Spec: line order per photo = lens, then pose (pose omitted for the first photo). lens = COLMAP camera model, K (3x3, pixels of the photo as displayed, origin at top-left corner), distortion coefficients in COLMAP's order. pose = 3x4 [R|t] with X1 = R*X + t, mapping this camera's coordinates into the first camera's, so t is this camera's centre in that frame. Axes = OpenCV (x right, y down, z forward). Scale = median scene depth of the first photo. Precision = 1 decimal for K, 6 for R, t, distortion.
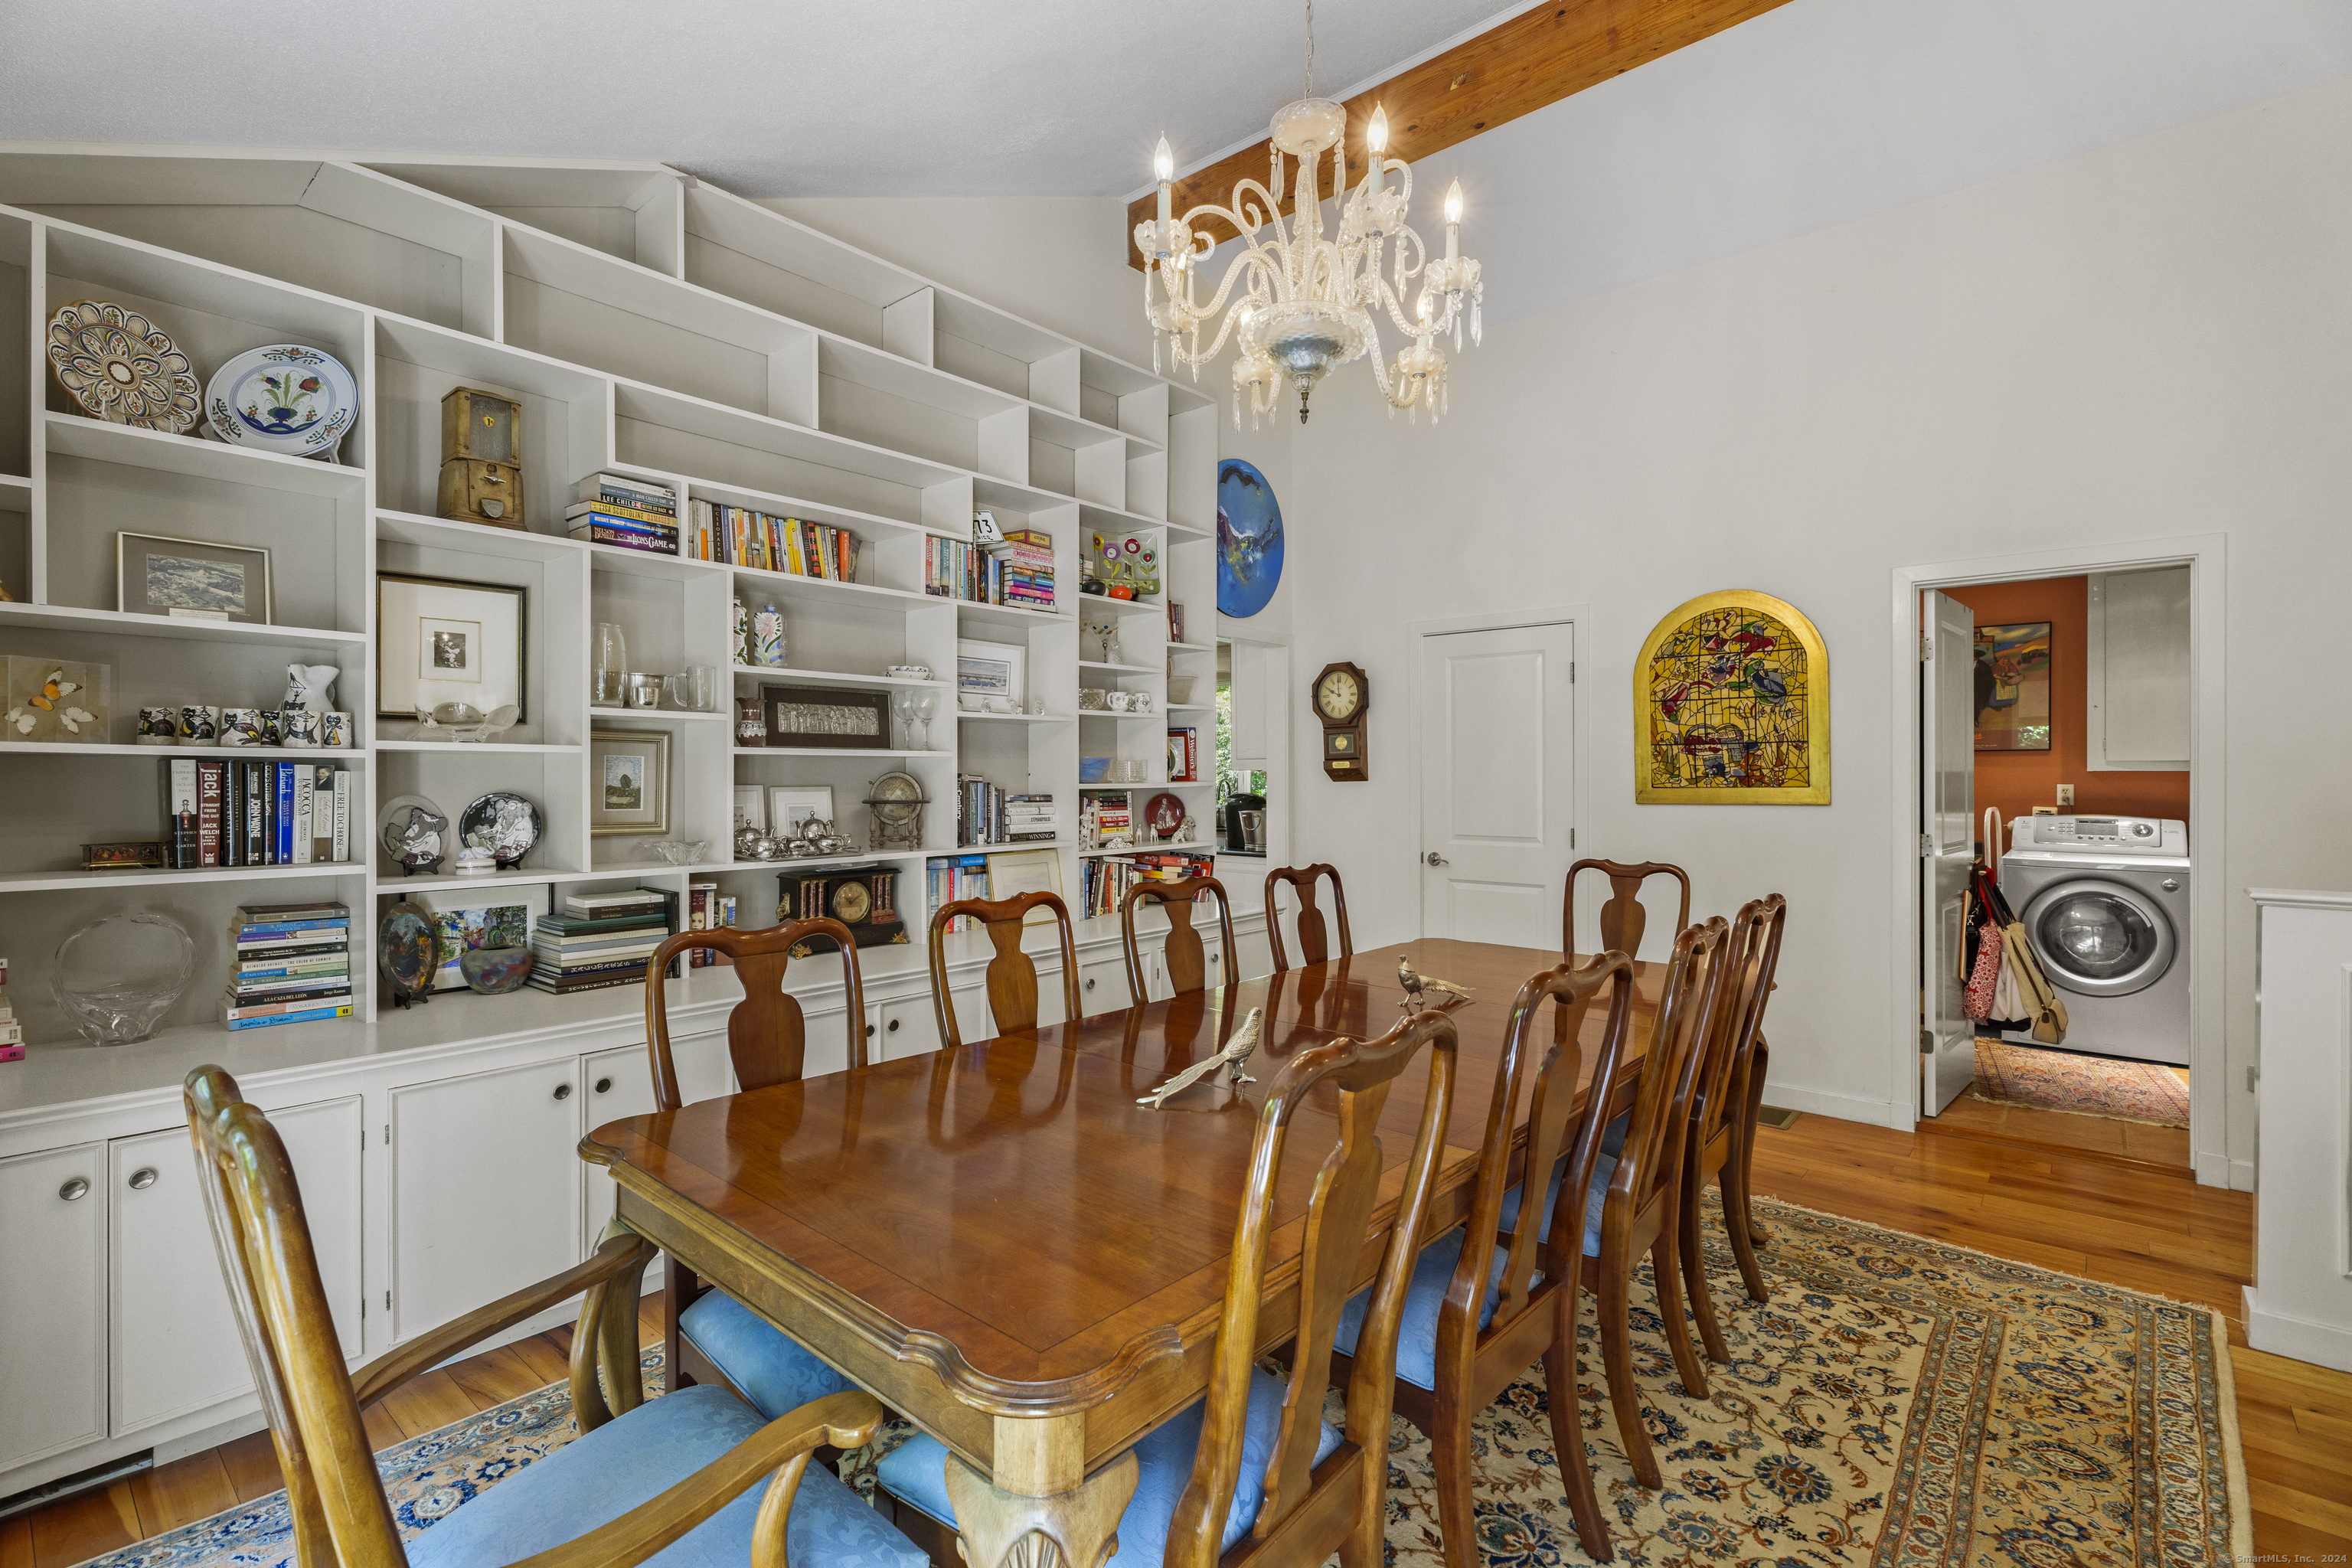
lens RADIAL K [[1066.6, 0, 1172.3], [0, 1066.6, 771.3], [0, 0, 1]] dist [0.000166, -0.004390]
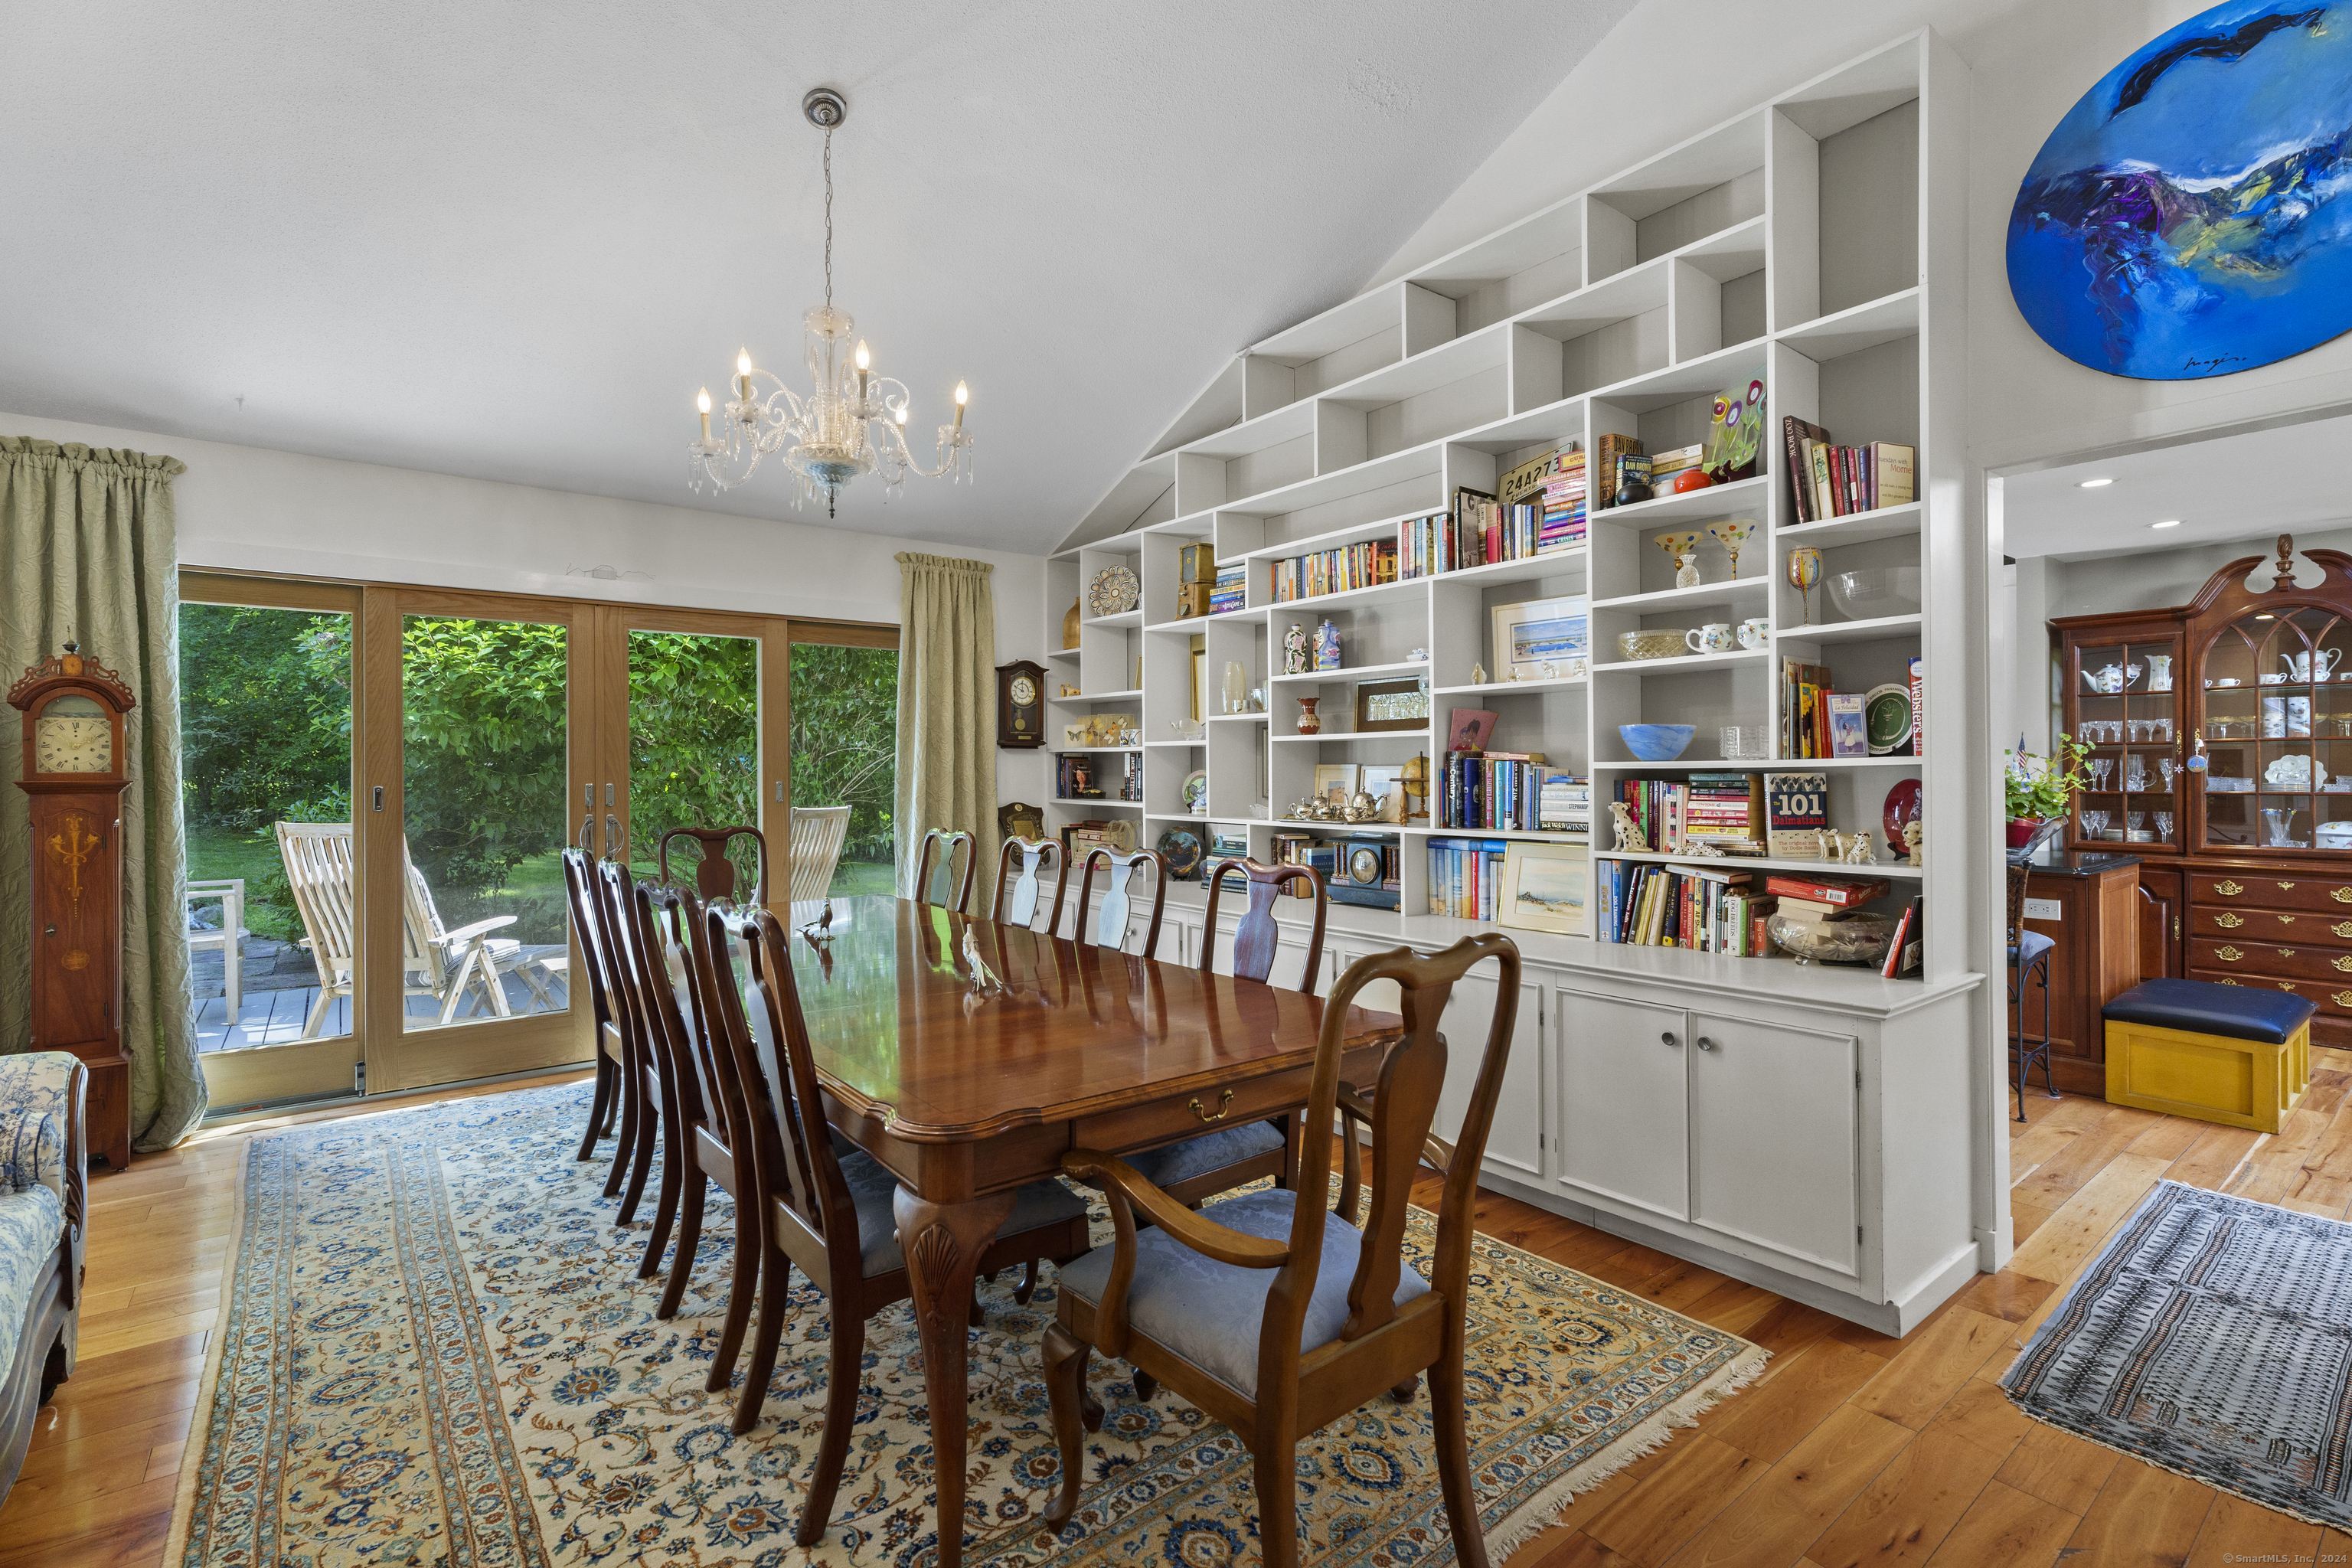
lens RADIAL K [[1066.6, 0, 1172.3], [0, 1066.6, 771.3], [0, 0, 1]] dist [0.000166, -0.004390]
pose [[-0.196642, 0.002318, -0.980473, 1.404705], [0.011358, 0.999935, 0.000086, 0.029233], [0.980410, -0.011119, -0.196656, 1.653316]]
